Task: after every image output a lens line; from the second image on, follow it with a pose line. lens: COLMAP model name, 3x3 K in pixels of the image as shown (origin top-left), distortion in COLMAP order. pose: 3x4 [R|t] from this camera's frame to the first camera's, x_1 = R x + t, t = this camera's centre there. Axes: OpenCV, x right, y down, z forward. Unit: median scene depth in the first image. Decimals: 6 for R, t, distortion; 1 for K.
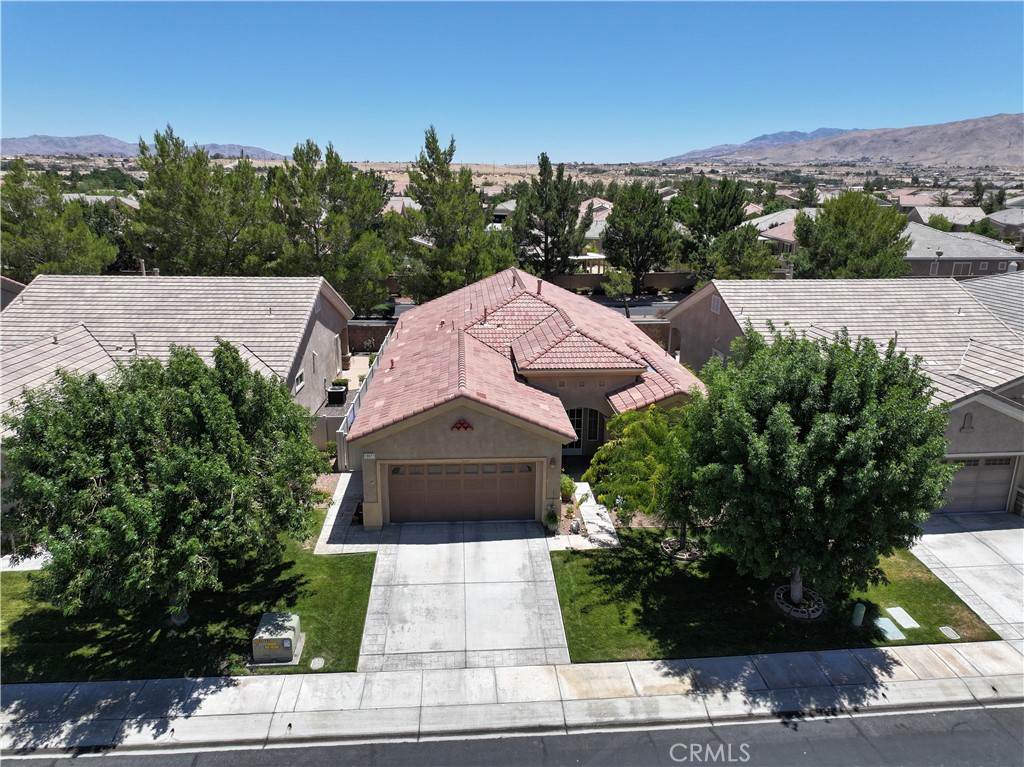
lens RADIAL K [[715.3, 0, 512.0], [0, 715.3, 383.5], [0, 0, 1]] dist [0.000666, 0.006867]
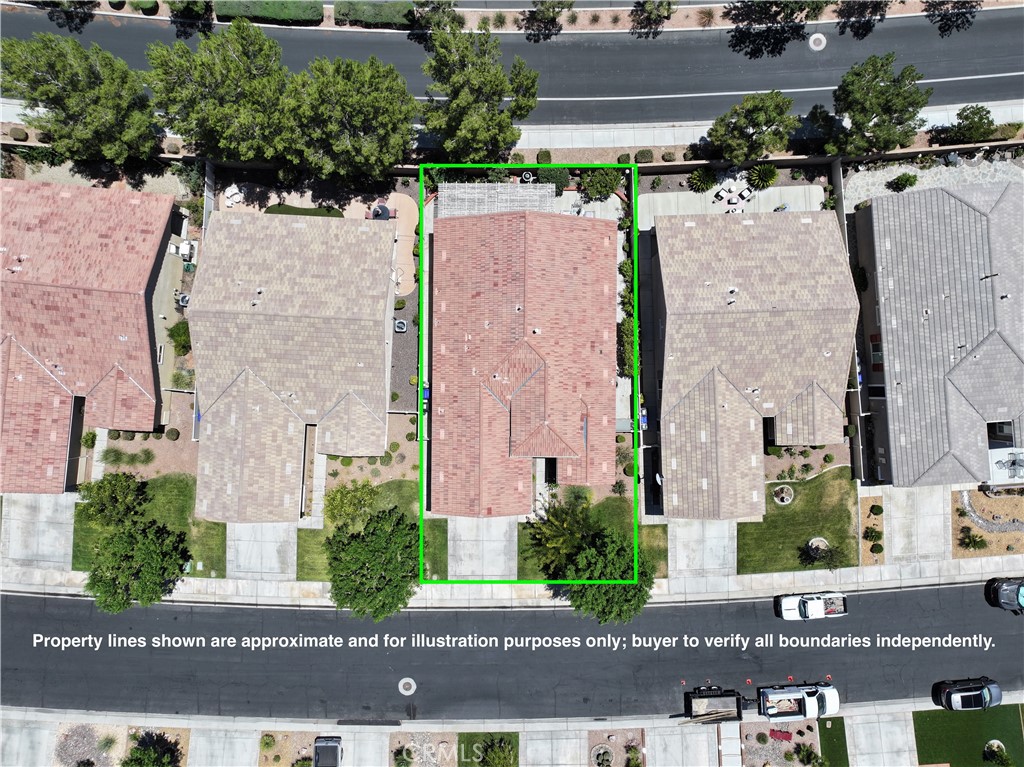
lens RADIAL K [[715.3, 0, 512.0], [0, 715.3, 383.5], [0, 0, 1]] dist [0.000666, 0.006867]
pose [[0.996973, 0.077558, 0.005362, -0.017730], [-0.027669, 0.289532, 0.956768, -2.275767], [0.072653, -0.954021, 0.290802, 0.749343]]
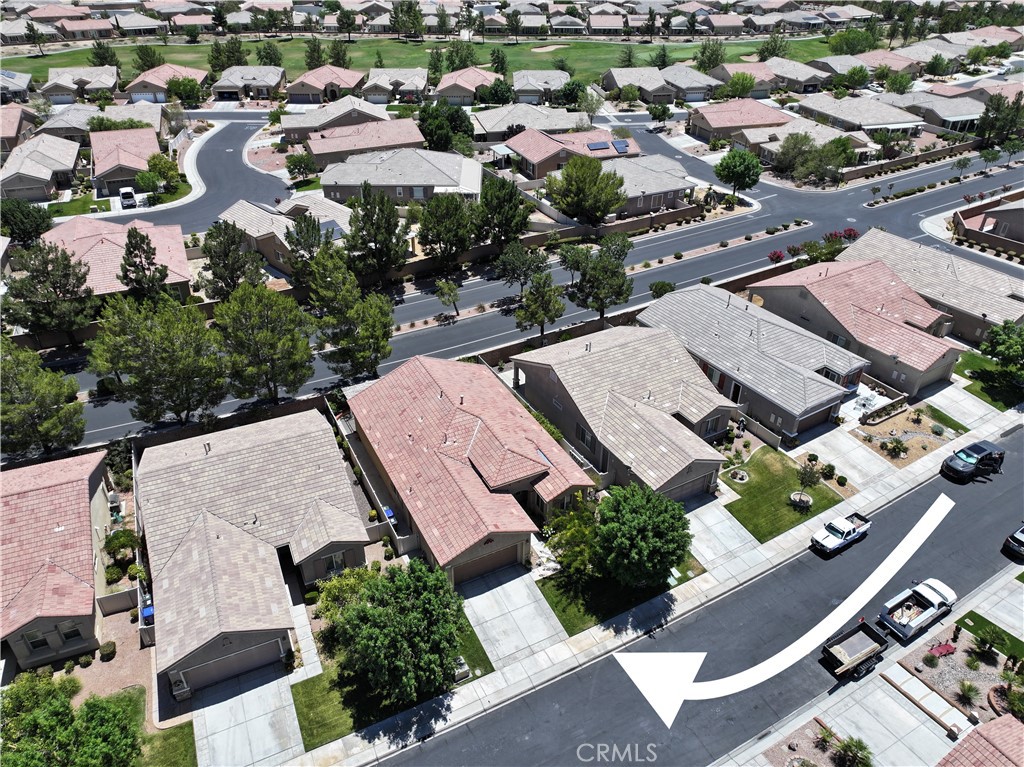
lens RADIAL K [[715.3, 0, 512.0], [0, 715.3, 383.5], [0, 0, 1]] dist [0.000666, 0.006867]
pose [[0.918445, -0.213224, 0.333159, -0.623823], [0.108573, 0.945815, 0.306017, -1.038055], [-0.380357, -0.244888, 0.891829, -0.799785]]
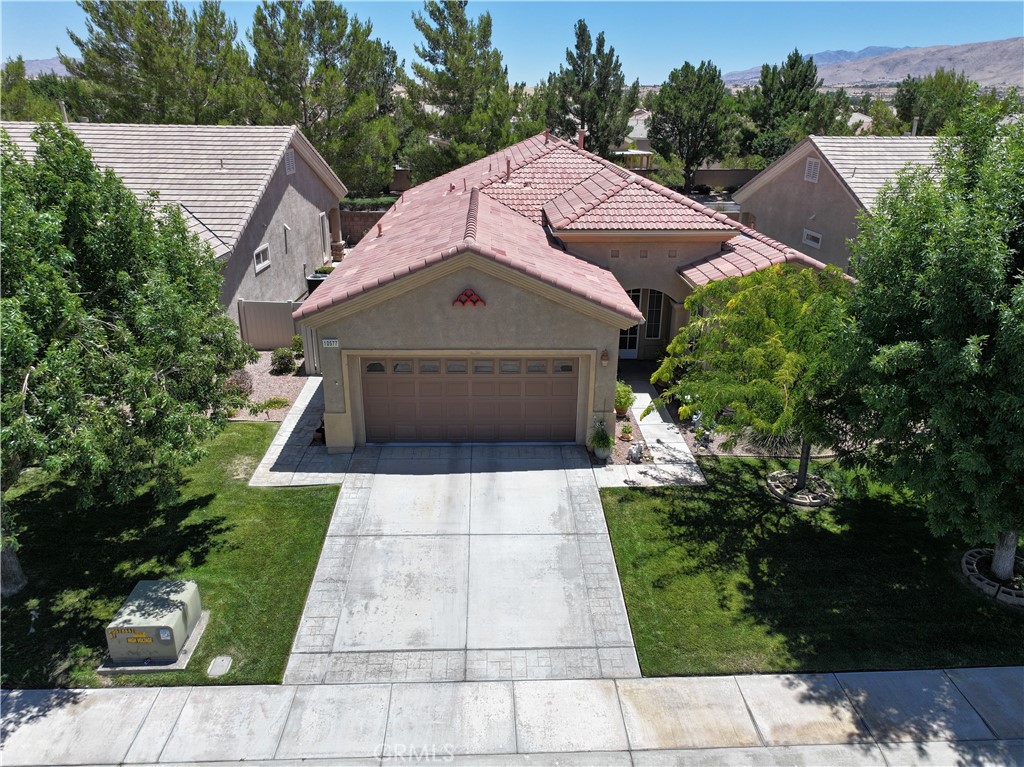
lens RADIAL K [[715.3, 0, 512.0], [0, 715.3, 383.5], [0, 0, 1]] dist [0.000666, 0.006867]
pose [[0.999278, 0.013248, -0.035620, -0.005969], [-0.009802, 0.995407, 0.095232, 0.075954], [0.036718, -0.094814, 0.994818, 0.348481]]
